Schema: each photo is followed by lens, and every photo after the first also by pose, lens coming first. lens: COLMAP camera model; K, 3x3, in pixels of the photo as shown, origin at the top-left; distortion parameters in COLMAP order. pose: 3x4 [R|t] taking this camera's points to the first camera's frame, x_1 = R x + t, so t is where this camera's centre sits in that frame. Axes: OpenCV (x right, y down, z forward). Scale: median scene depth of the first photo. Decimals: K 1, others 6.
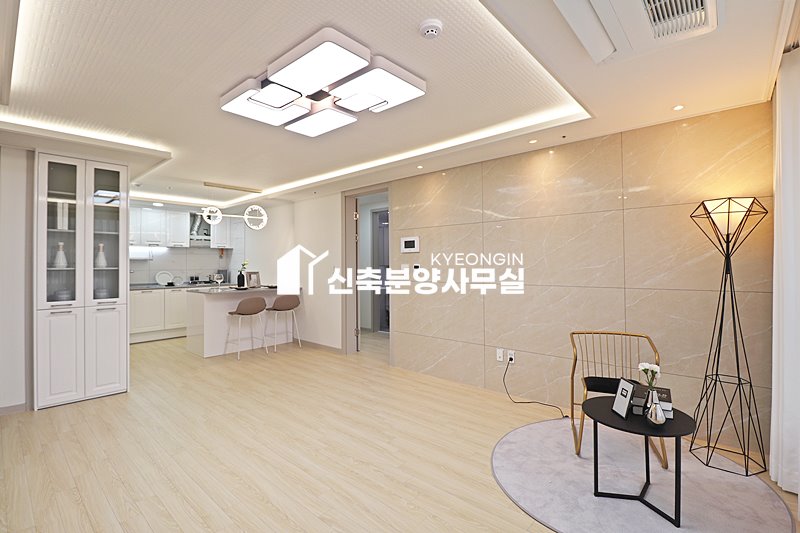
lens RADIAL K [[369.3, 0, 399.0], [0, 369.3, 258.0], [0, 0, 1]] dist [0.001409, -0.014755]
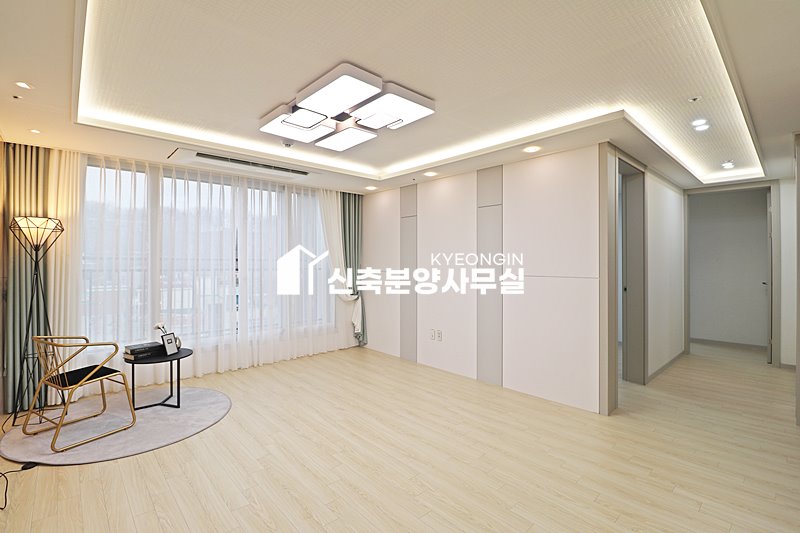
lens RADIAL K [[369.4, 0, 400.8], [0, 369.4, 260.8], [0, 0, 1]] dist [-0.000490, -0.014474]
pose [[-0.995001, 0.008858, 0.099474, -0.355562], [0.006880, 0.999772, -0.020205, 0.018973], [-0.099631, -0.019420, -0.994835, 1.470636]]
